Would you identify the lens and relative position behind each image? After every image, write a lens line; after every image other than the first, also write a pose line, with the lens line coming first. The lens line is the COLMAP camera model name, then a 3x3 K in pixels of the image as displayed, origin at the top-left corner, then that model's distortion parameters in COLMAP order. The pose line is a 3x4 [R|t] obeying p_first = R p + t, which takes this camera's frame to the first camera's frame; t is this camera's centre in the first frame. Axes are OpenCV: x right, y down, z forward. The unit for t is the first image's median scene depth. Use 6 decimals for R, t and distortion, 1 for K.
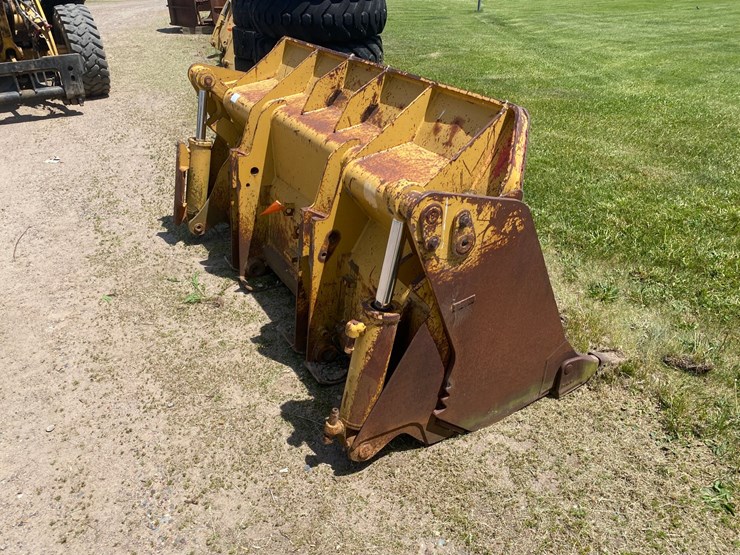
lens RADIAL K [[555.2, 0, 376.0], [0, 555.2, 279.8], [0, 0, 1]] dist [0.011620, -0.005802]
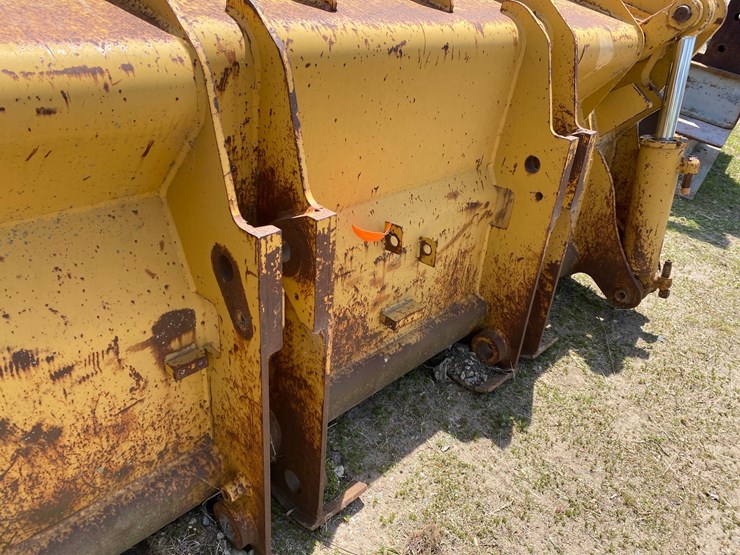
lens RADIAL K [[567.6, 0, 372.2], [0, 567.6, 288.8], [0, 0, 1]] dist [0.017958, -0.012886]
pose [[-0.253194, -0.579219, 0.774854, -0.607425], [0.353493, 0.690175, 0.631428, -0.449139], [-0.900520, 0.433779, 0.030002, 1.177056]]
